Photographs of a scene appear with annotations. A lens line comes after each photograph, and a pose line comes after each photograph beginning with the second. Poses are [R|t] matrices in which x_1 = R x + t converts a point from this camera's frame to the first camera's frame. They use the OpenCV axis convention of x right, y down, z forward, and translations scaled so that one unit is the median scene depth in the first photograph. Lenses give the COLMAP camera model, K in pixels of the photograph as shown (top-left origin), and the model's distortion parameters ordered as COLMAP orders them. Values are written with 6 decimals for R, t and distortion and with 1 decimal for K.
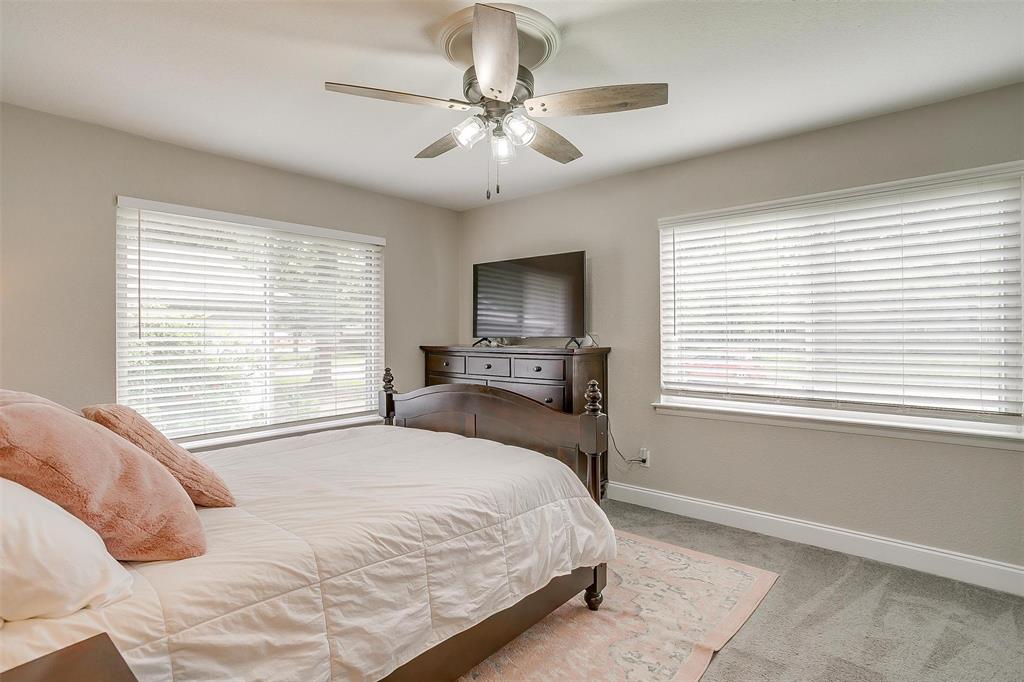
lens RADIAL K [[502.3, 0, 512.0], [0, 502.3, 341.0], [0, 0, 1]] dist [-0.056208, 0.035519]
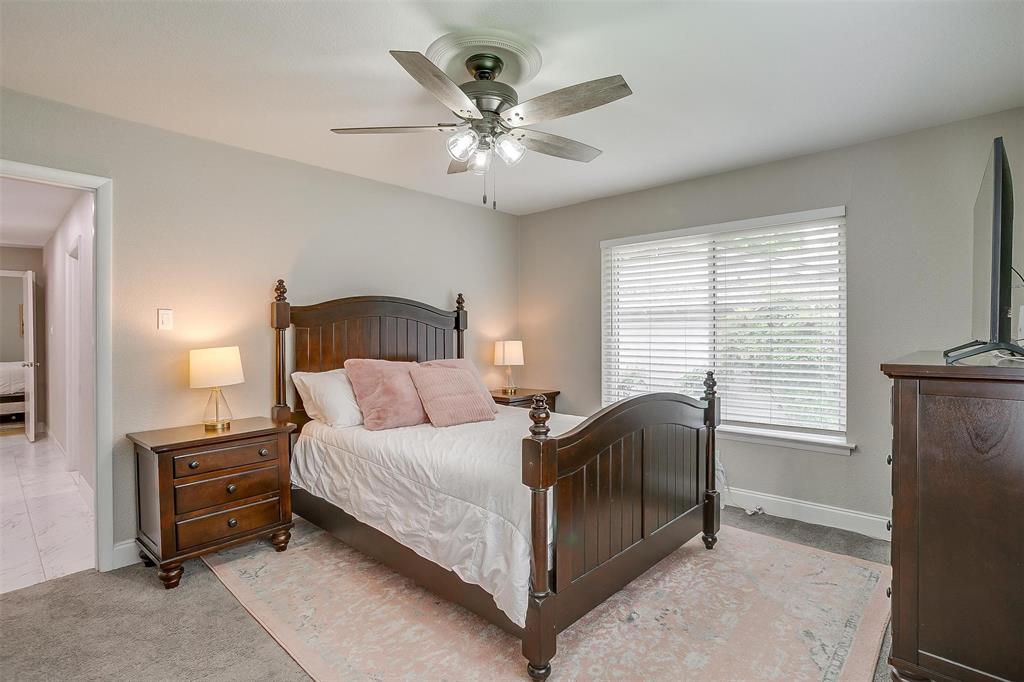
lens RADIAL K [[497.3, 0, 510.5], [0, 497.3, 336.8], [0, 0, 1]] dist [-0.059306, 0.033012]
pose [[-0.031109, 0.011843, -0.999446, 1.250193], [-0.009927, 0.999877, 0.012158, -0.030290], [0.999467, 0.010300, -0.030988, 1.296459]]
